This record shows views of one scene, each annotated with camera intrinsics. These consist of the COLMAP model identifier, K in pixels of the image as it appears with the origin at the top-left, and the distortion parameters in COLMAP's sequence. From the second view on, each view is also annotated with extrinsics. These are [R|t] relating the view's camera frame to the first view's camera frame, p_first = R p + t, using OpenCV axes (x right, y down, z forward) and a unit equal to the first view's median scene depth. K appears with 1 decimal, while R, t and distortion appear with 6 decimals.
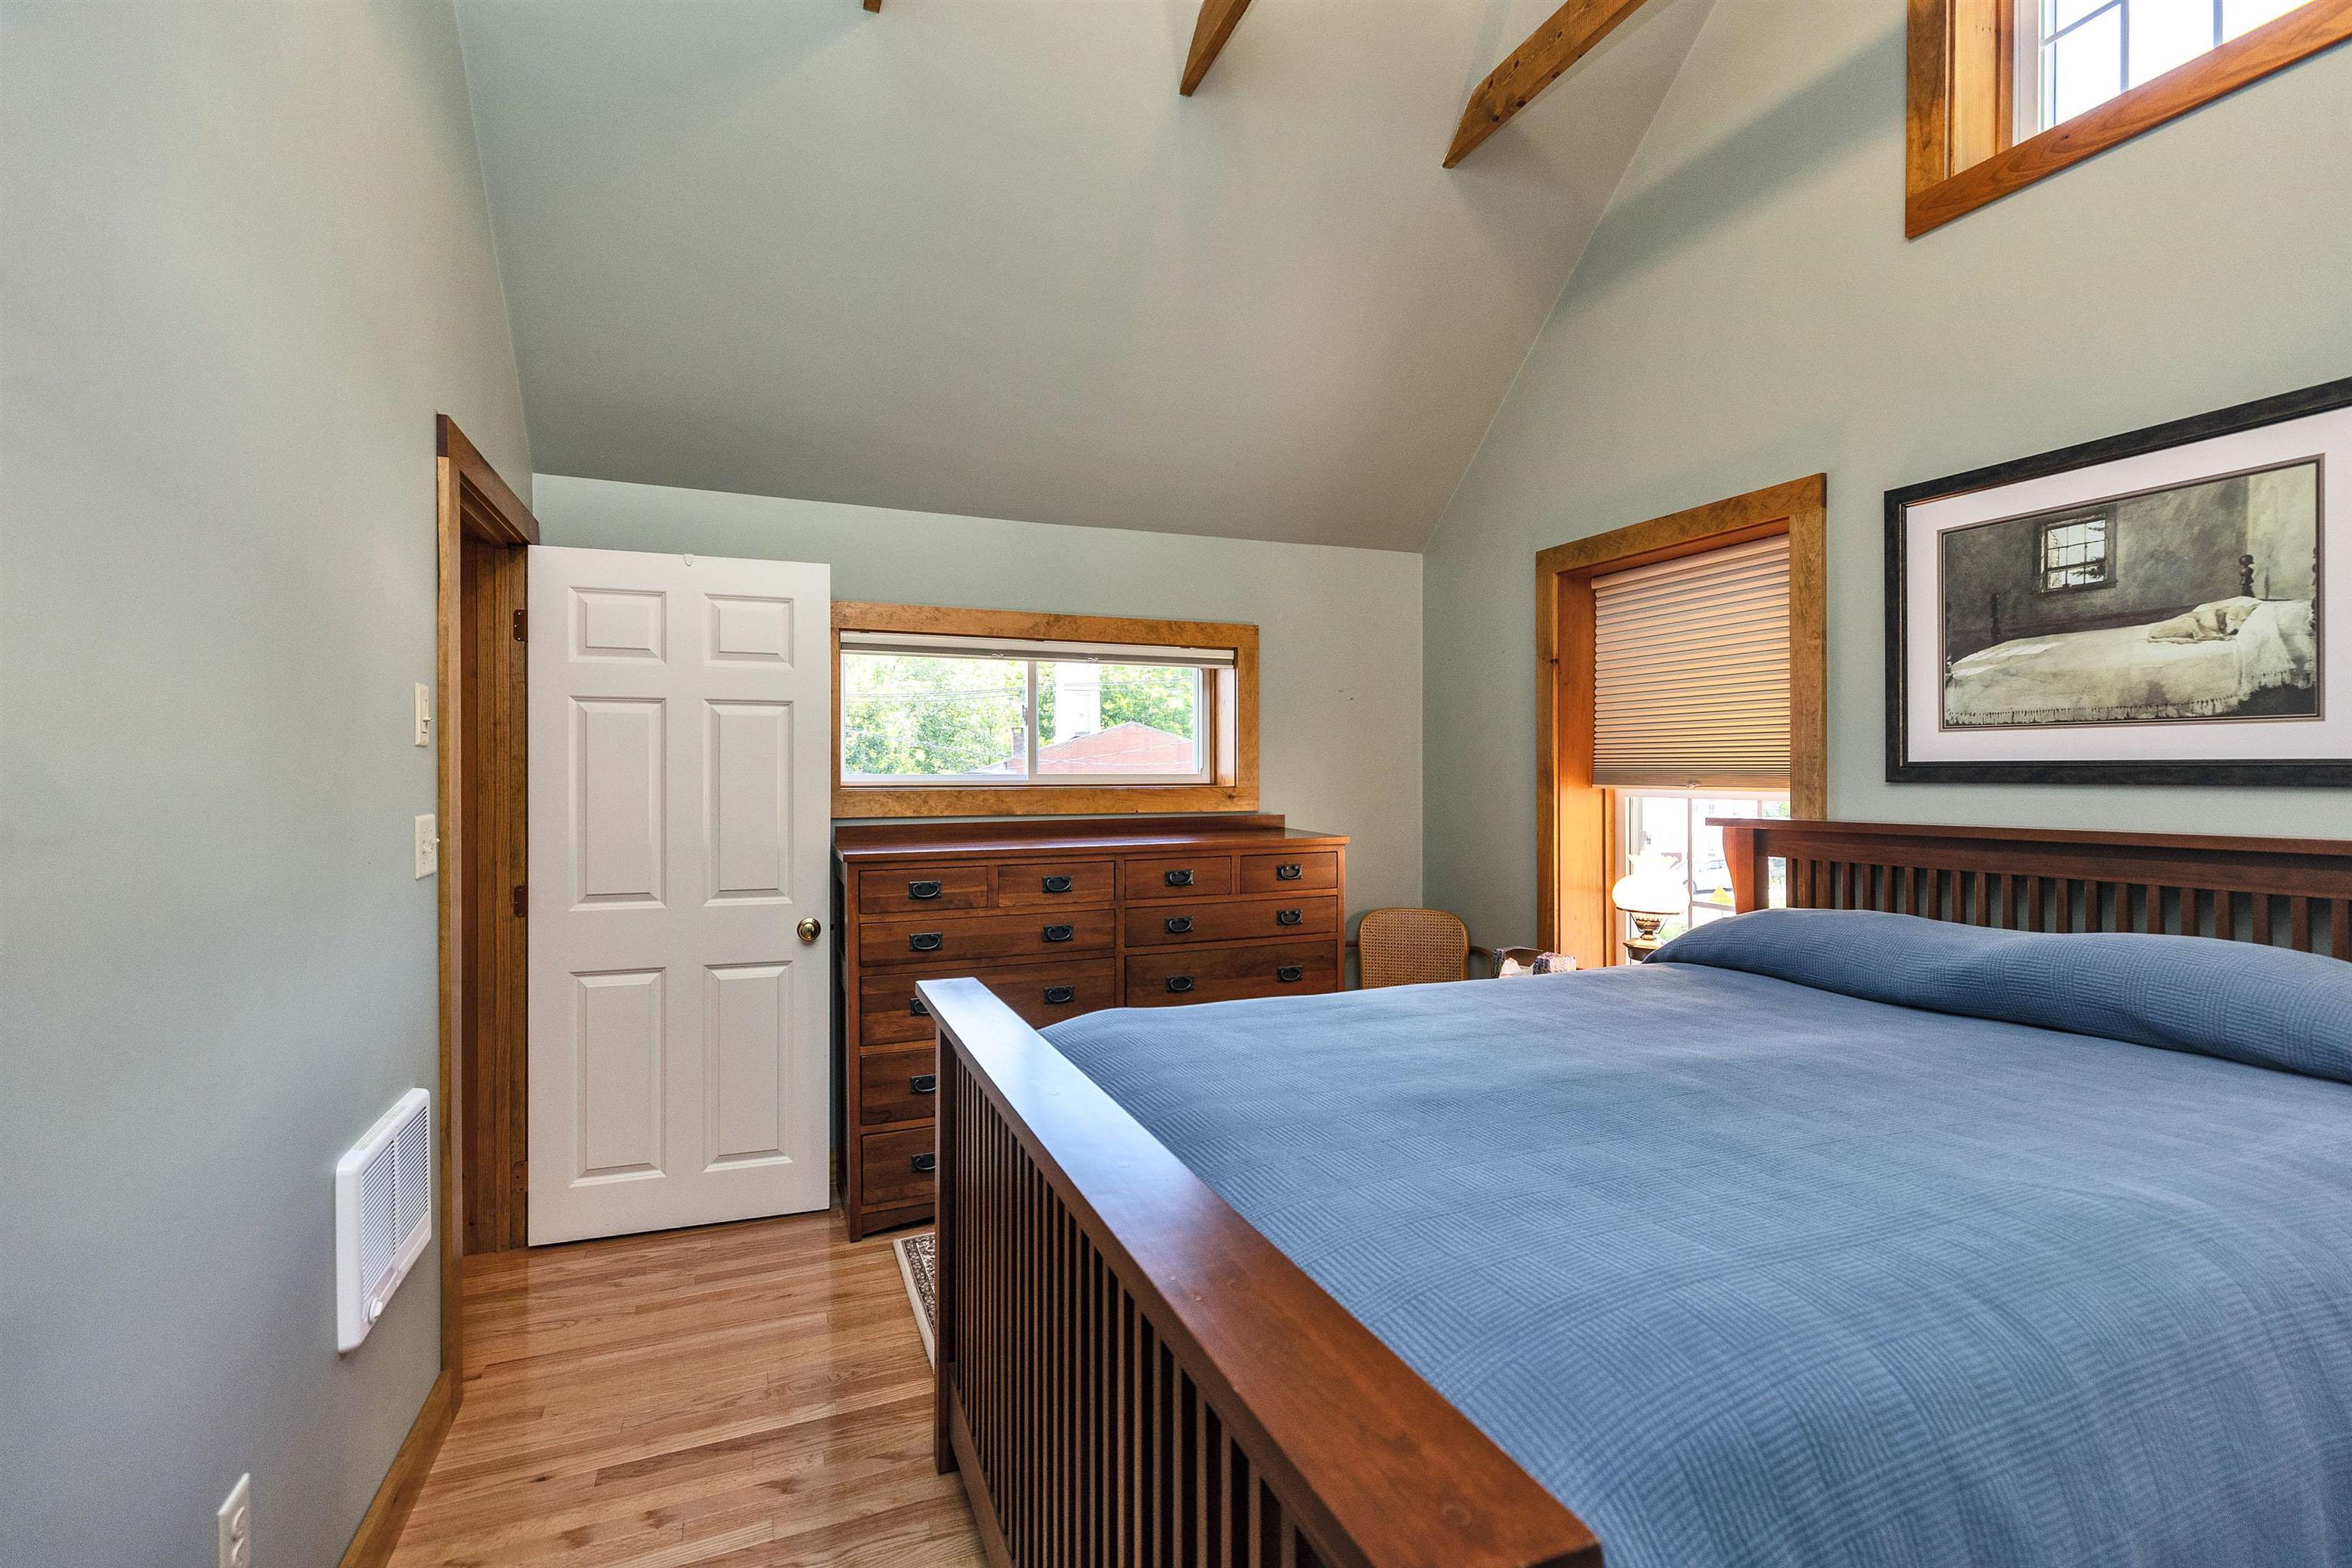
lens RADIAL K [[1056.8, 0, 1177.4], [0, 1056.8, 781.7], [0, 0, 1]] dist [0.002349, -0.000199]
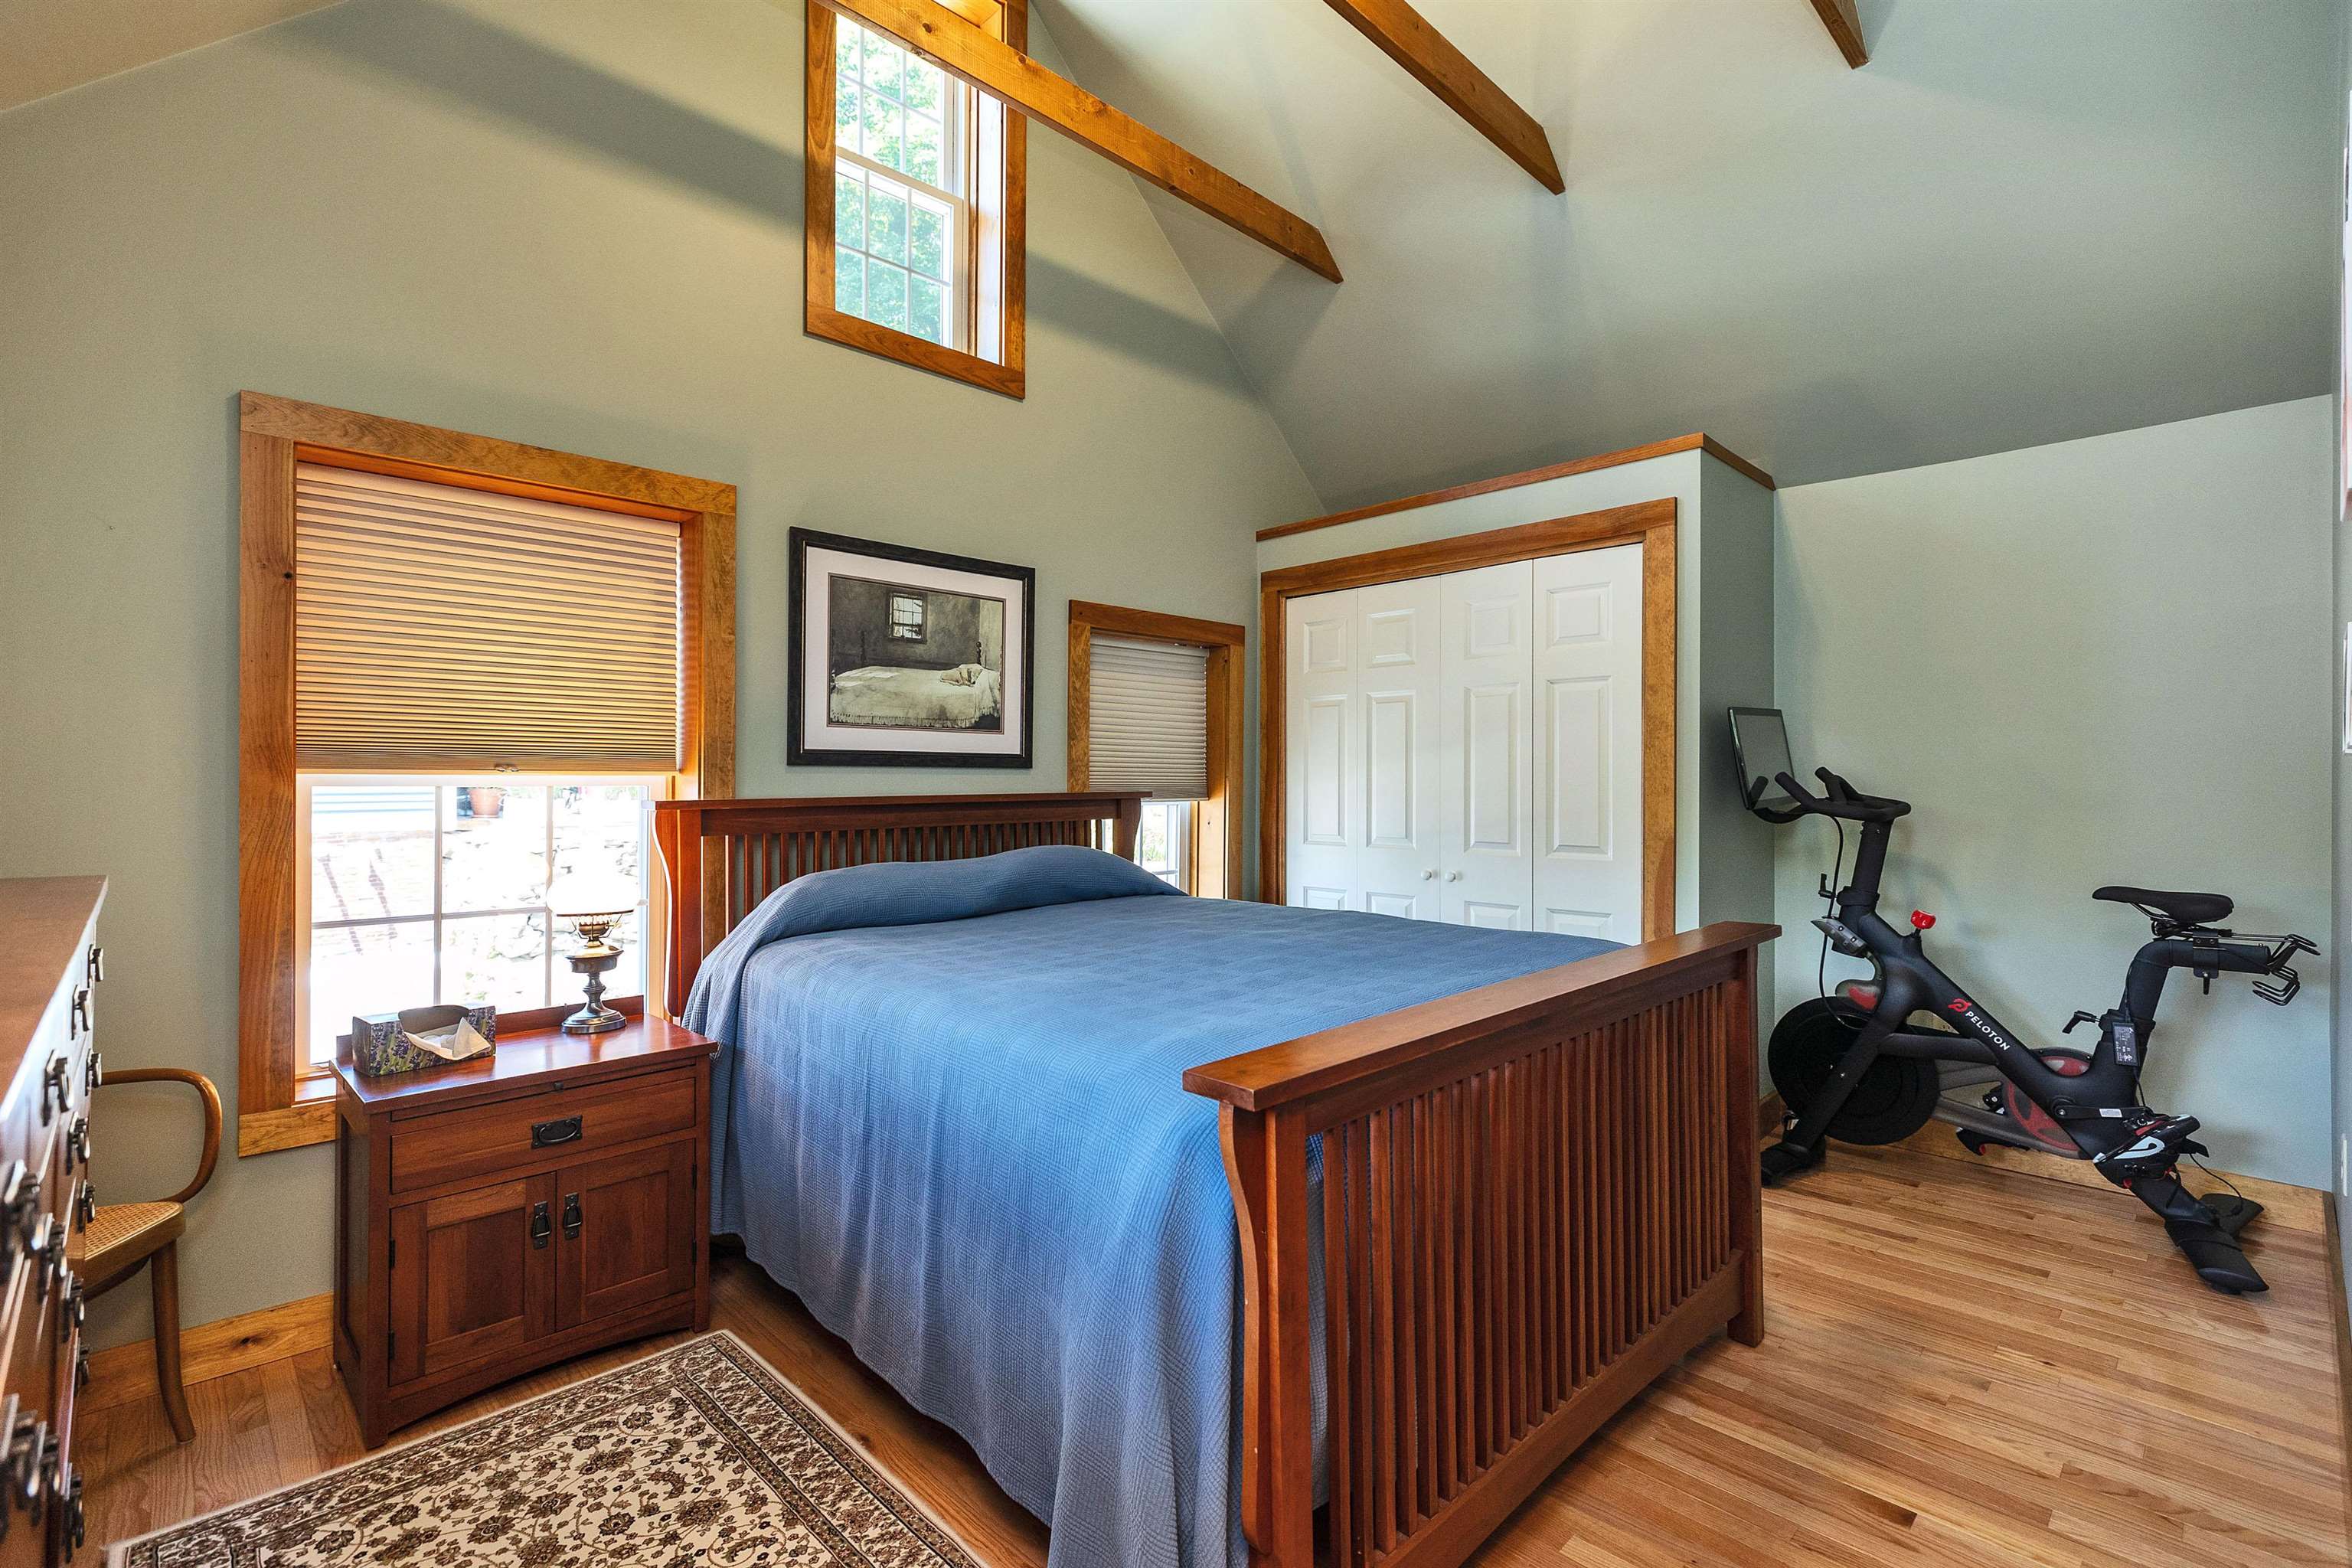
lens RADIAL K [[1056.8, 0, 1154.3], [0, 1056.8, 779.8], [0, 0, 1]] dist [0.002349, -0.000199]
pose [[-0.364643, -0.001030, 0.931147, -0.706955], [0.007716, 0.999962, 0.004128, 0.017853], [-0.931115, 0.008690, -0.364622, 1.209399]]
